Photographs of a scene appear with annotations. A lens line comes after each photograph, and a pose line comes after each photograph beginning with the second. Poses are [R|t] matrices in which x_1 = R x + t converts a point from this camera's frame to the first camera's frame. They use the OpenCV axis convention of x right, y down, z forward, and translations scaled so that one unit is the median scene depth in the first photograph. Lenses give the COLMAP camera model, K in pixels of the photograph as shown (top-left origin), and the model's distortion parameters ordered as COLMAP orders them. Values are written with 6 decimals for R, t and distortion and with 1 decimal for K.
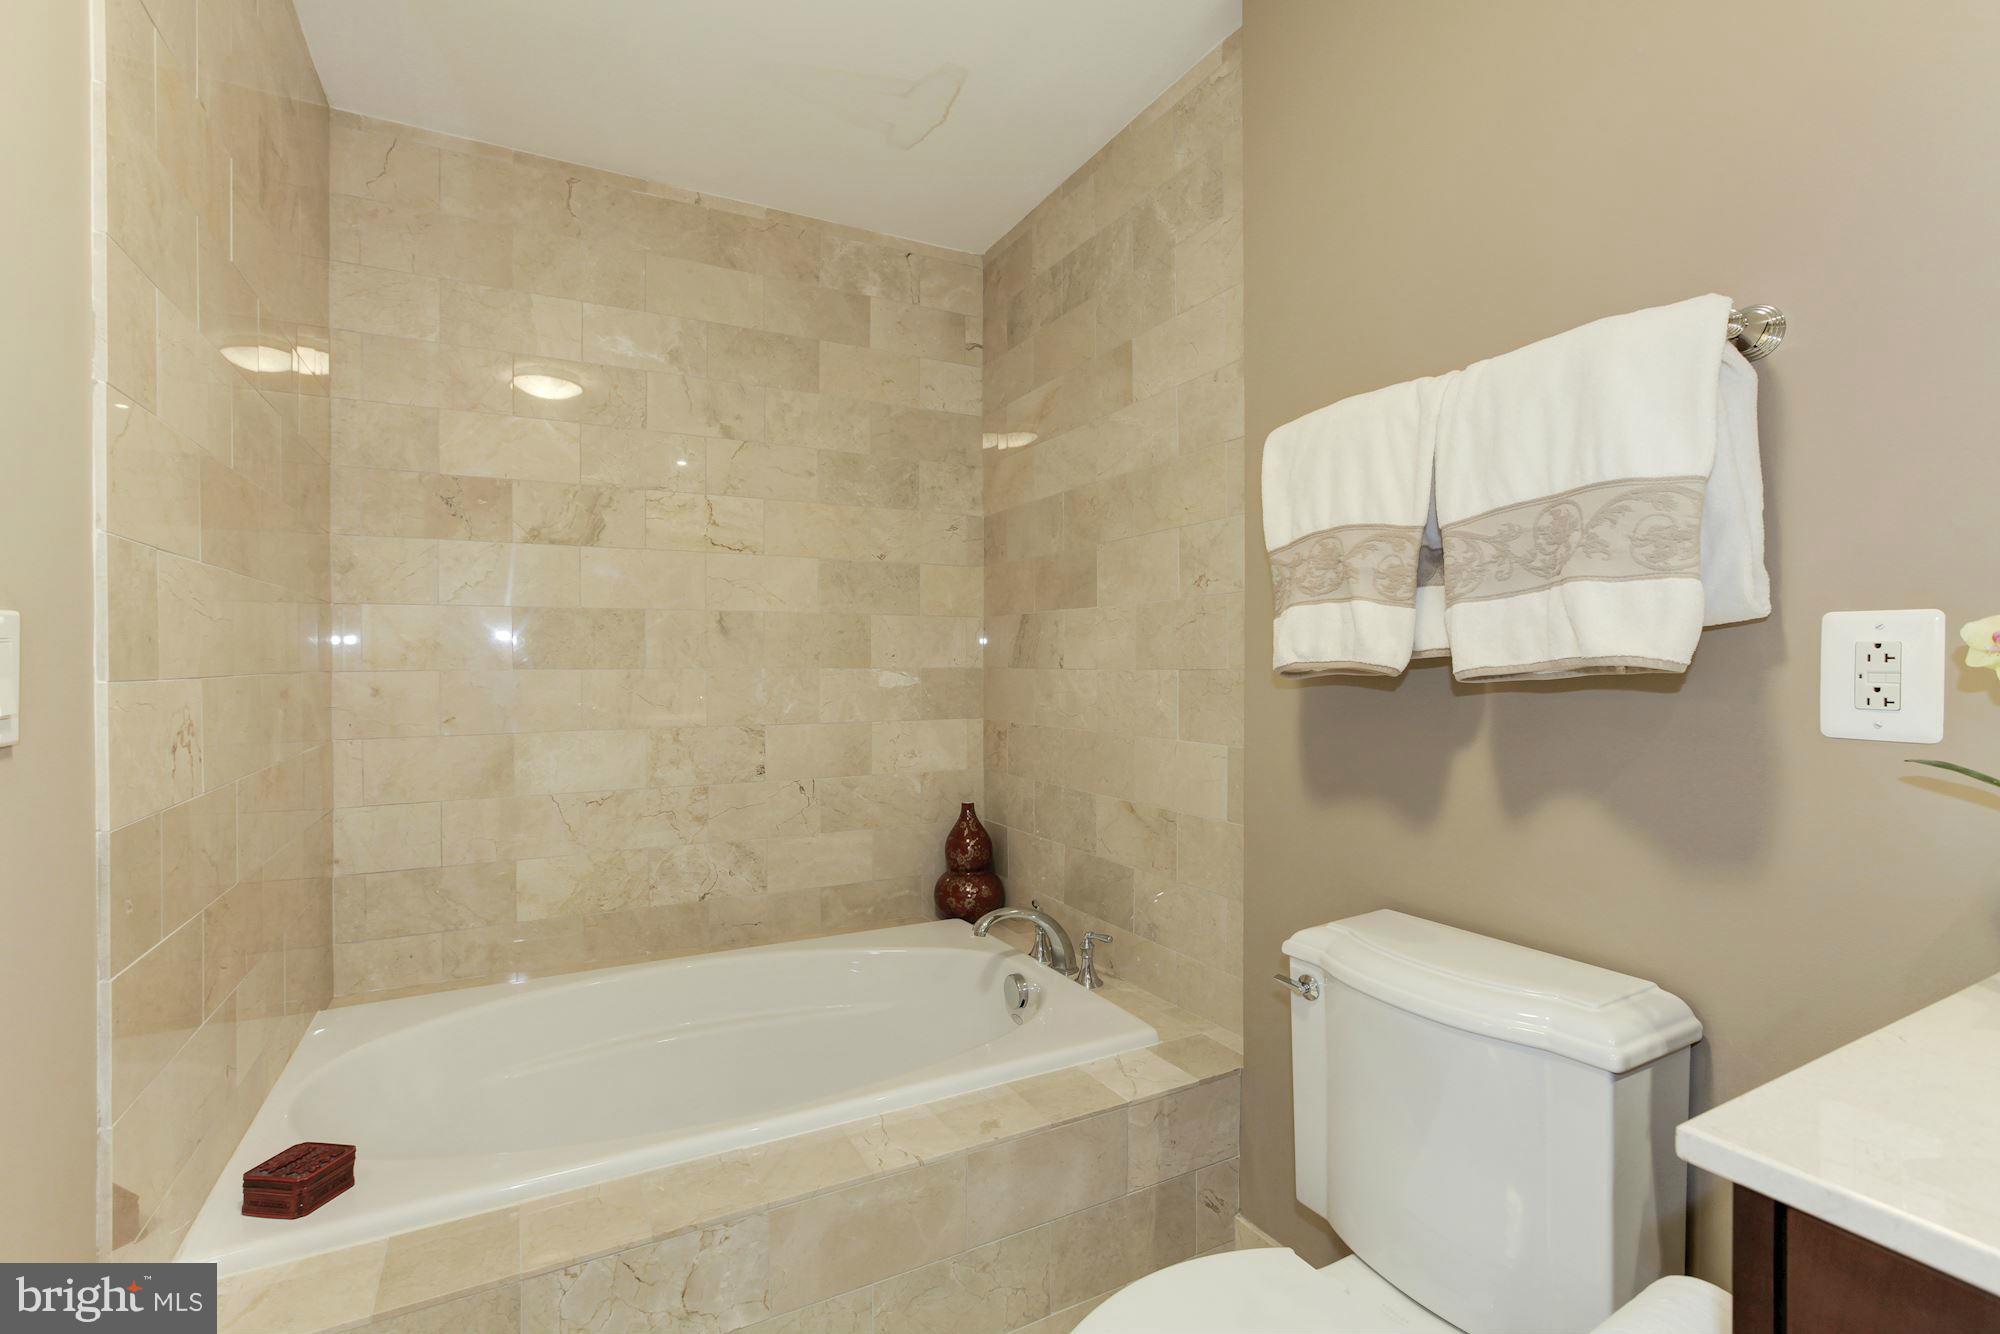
lens RADIAL K [[922.3, 0, 989.6], [0, 922.3, 670.8], [0, 0, 1]] dist [-0.053903, 0.034590]
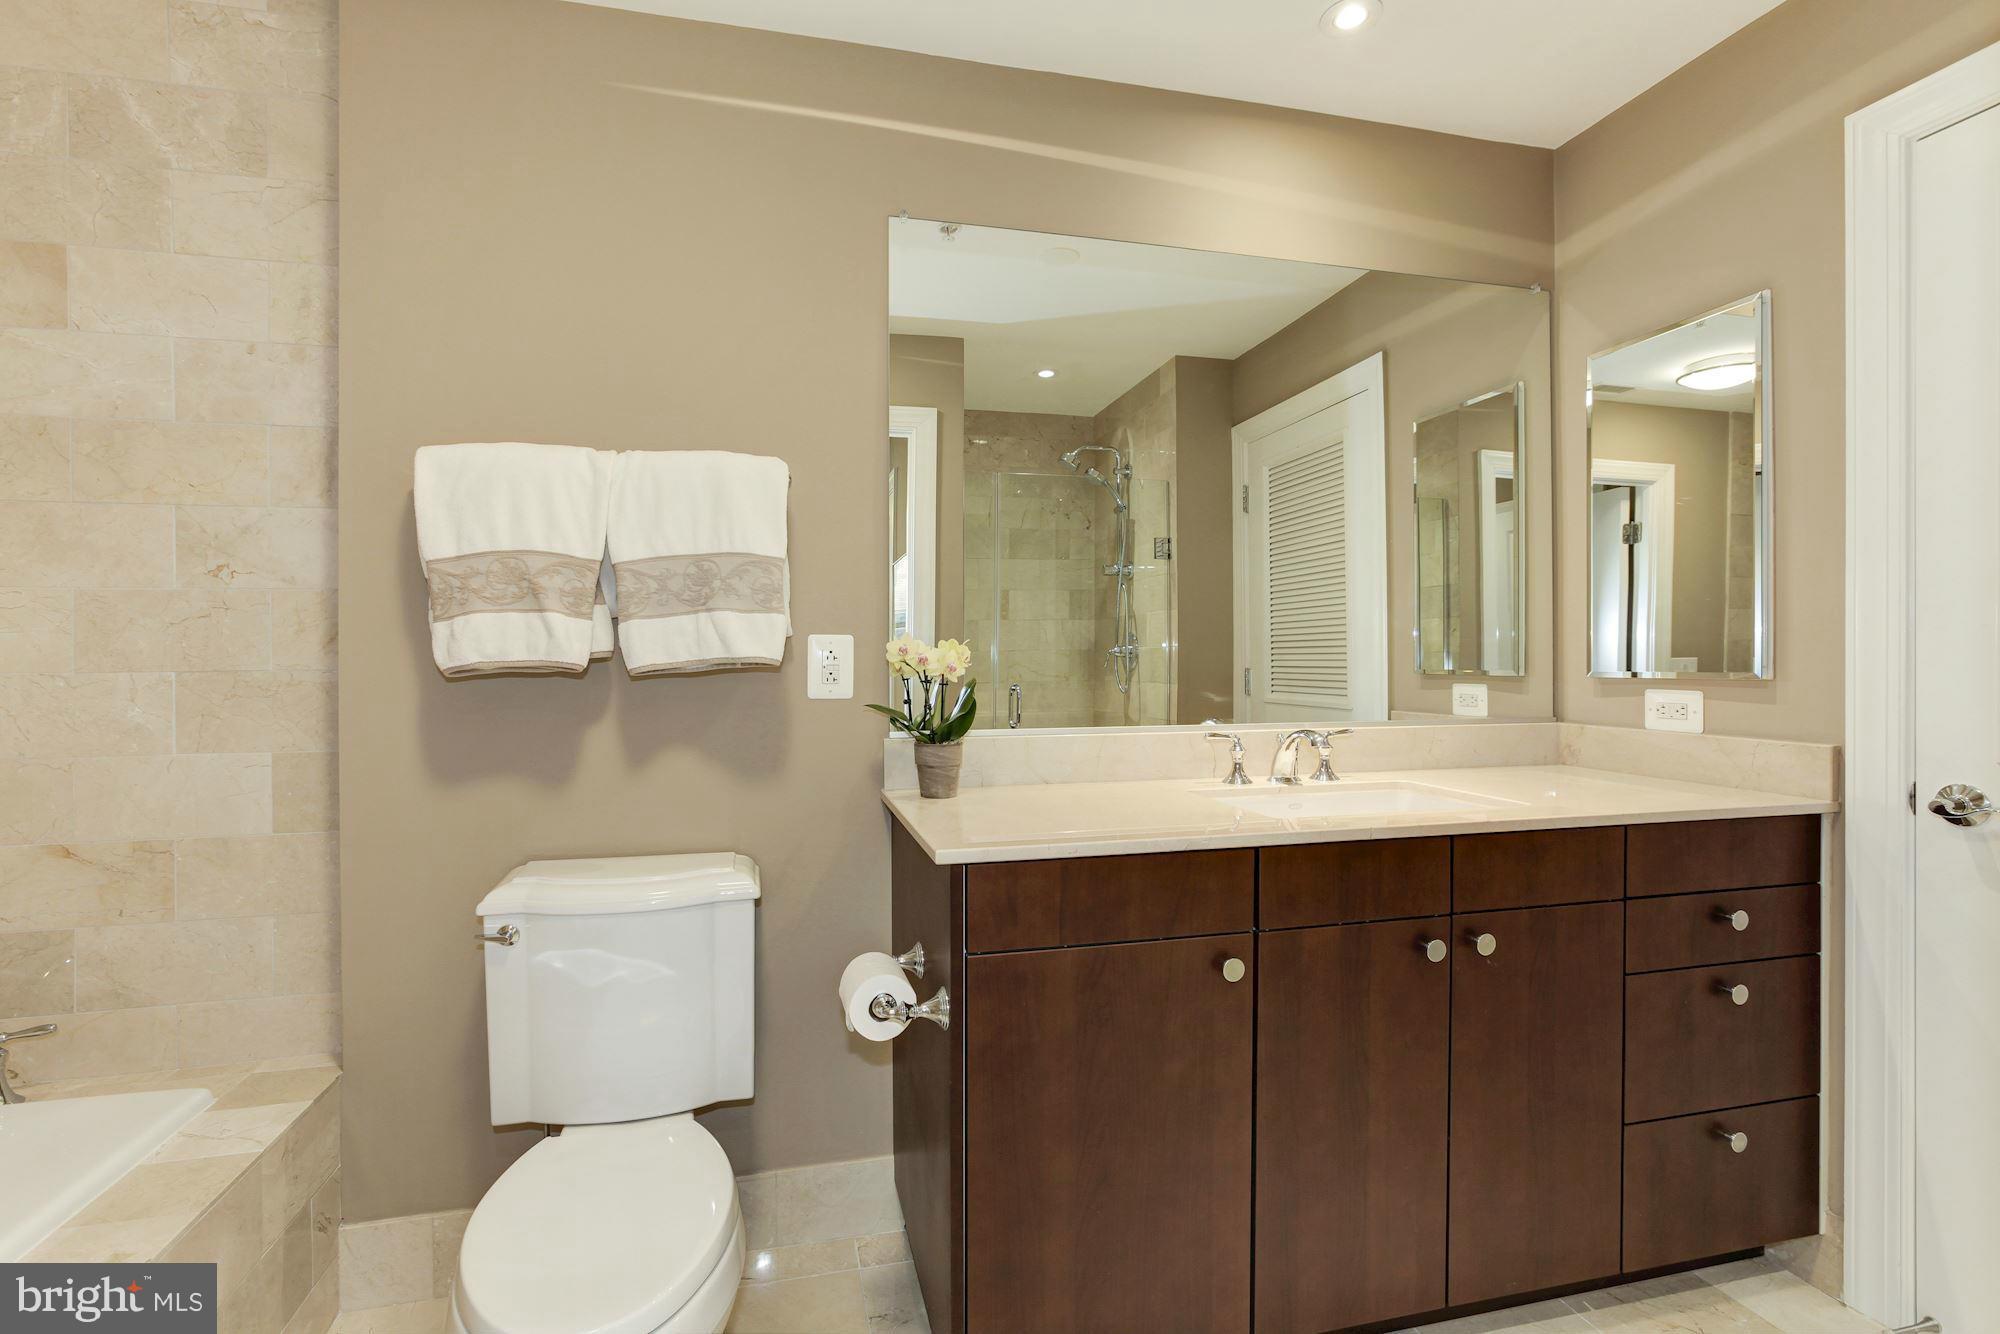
lens RADIAL K [[922.3, 0, 989.6], [0, 922.3, 670.8], [0, 0, 1]] dist [-0.053903, 0.034590]
pose [[0.246265, -0.011826, 0.969130, -0.662821], [0.012930, 0.999877, 0.008916, 0.000393], [-0.969116, 0.010335, 0.246387, 0.099828]]
